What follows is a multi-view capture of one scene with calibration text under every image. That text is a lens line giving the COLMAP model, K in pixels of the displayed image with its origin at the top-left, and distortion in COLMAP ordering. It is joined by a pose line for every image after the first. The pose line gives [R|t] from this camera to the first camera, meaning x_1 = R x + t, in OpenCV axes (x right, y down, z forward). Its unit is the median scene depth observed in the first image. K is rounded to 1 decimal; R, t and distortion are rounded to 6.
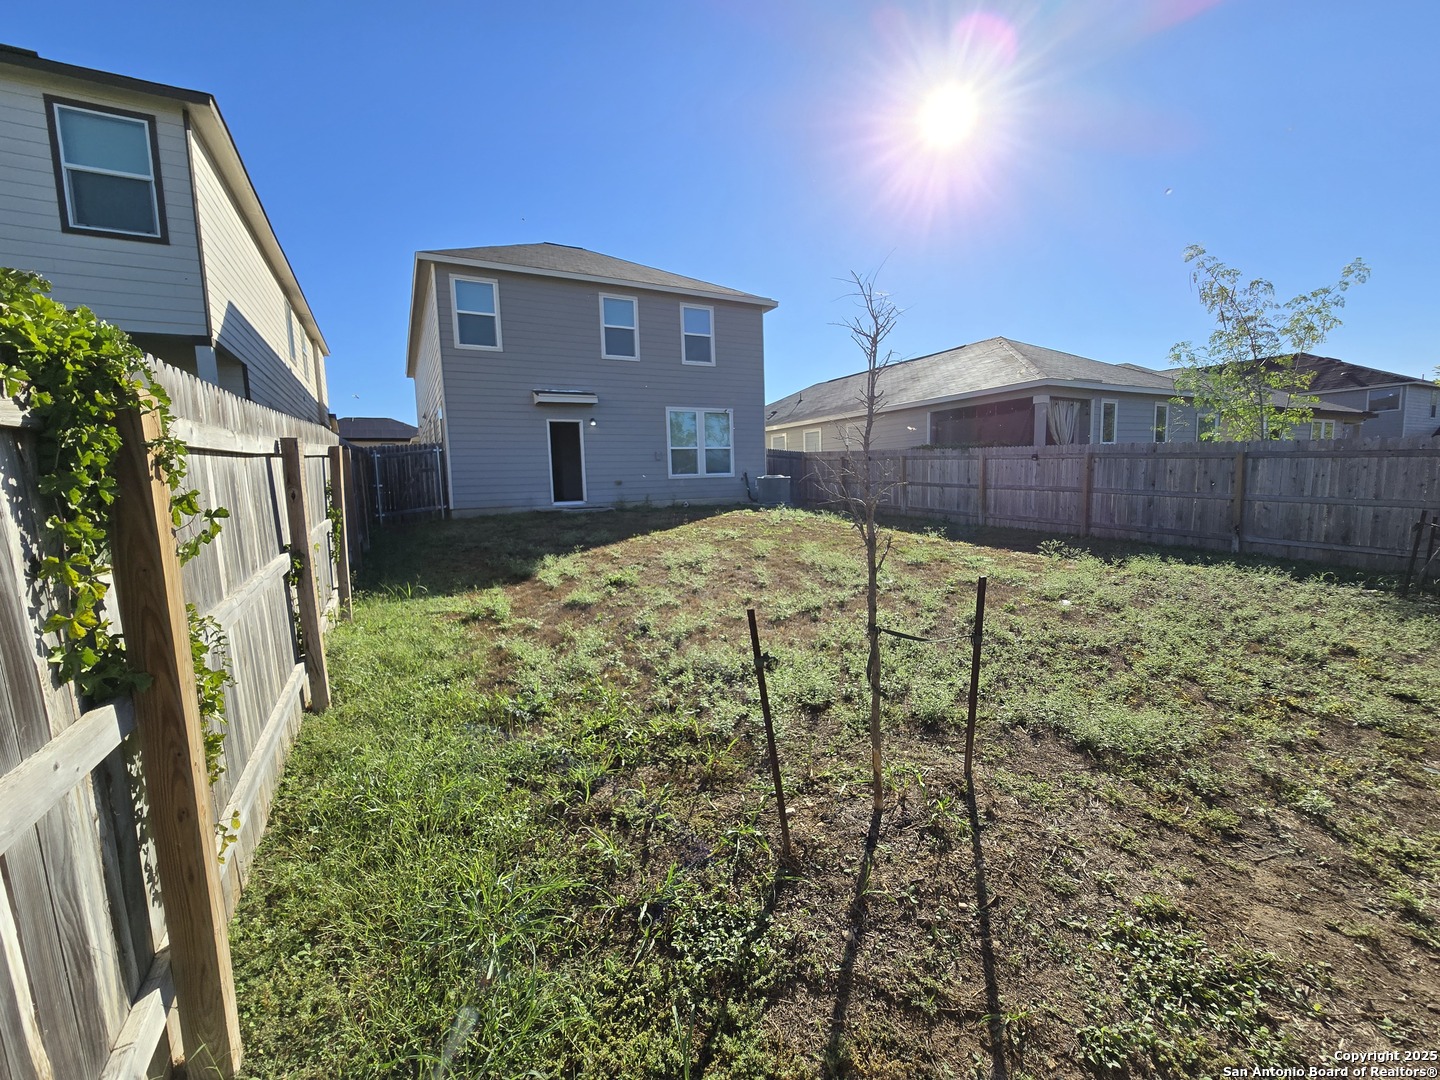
lens RADIAL K [[592.6, 0, 720.0], [0, 592.6, 540.0], [0, 0, 1]] dist [-0.001200, 0.000265]
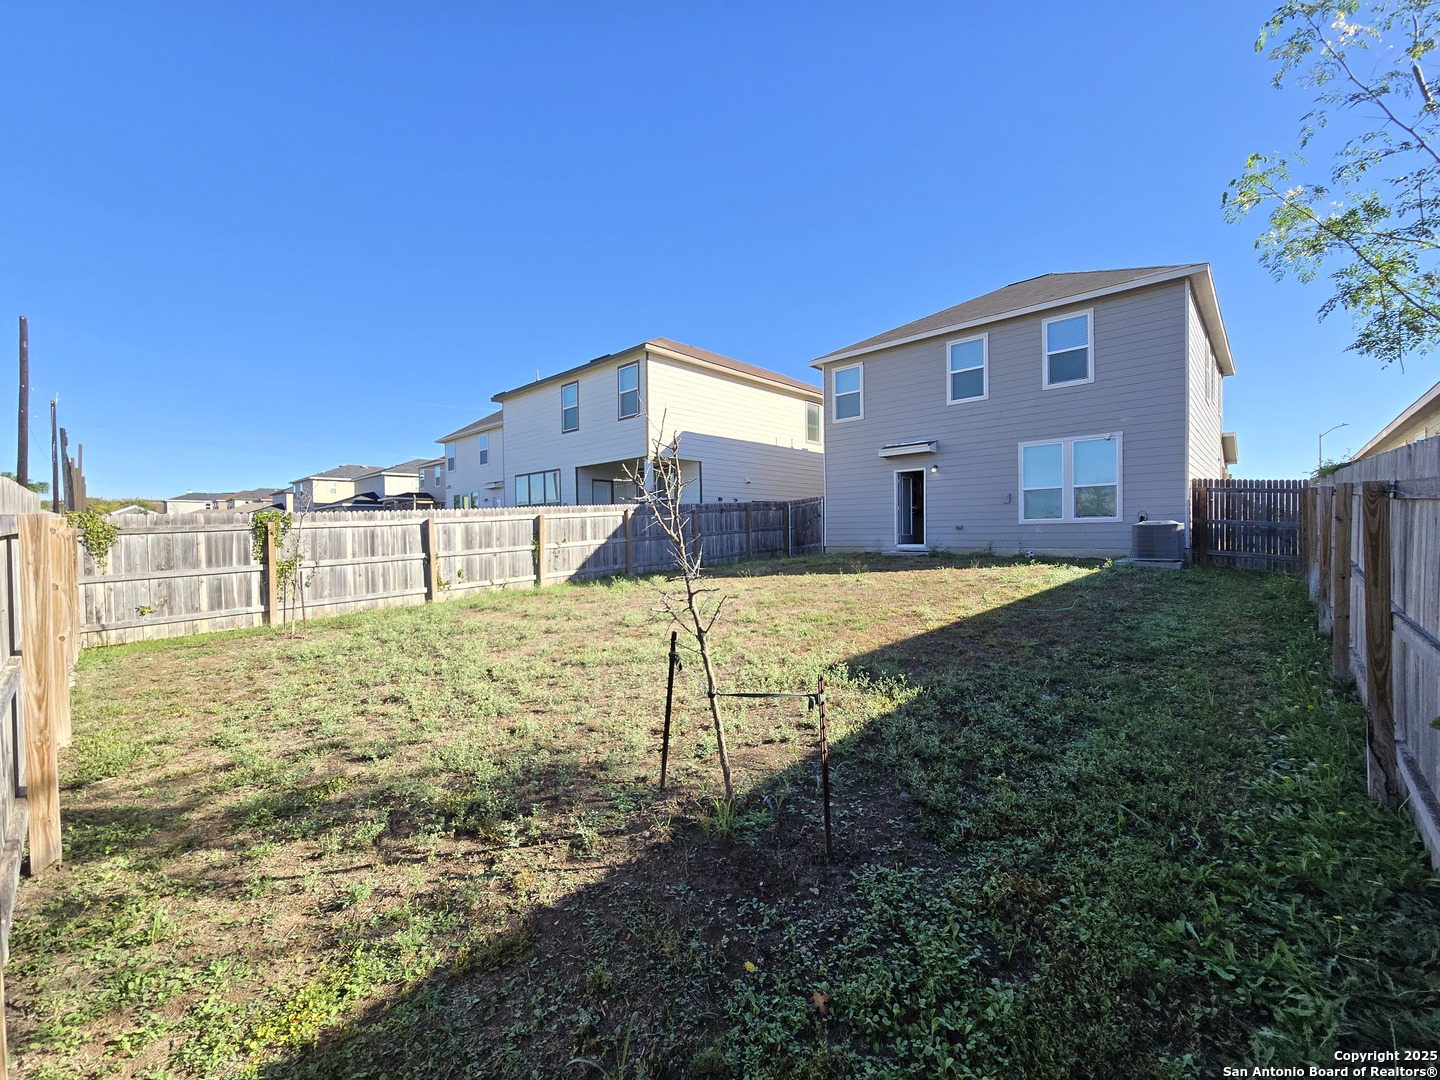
lens RADIAL K [[592.6, 0, 720.0], [0, 592.6, 540.0], [0, 0, 1]] dist [-0.001200, 0.000265]
pose [[0.317145, 0.037032, -0.947654, 0.637968], [-0.093923, 0.995551, 0.007471, -0.047576], [0.943715, 0.086637, 0.319213, 0.325457]]
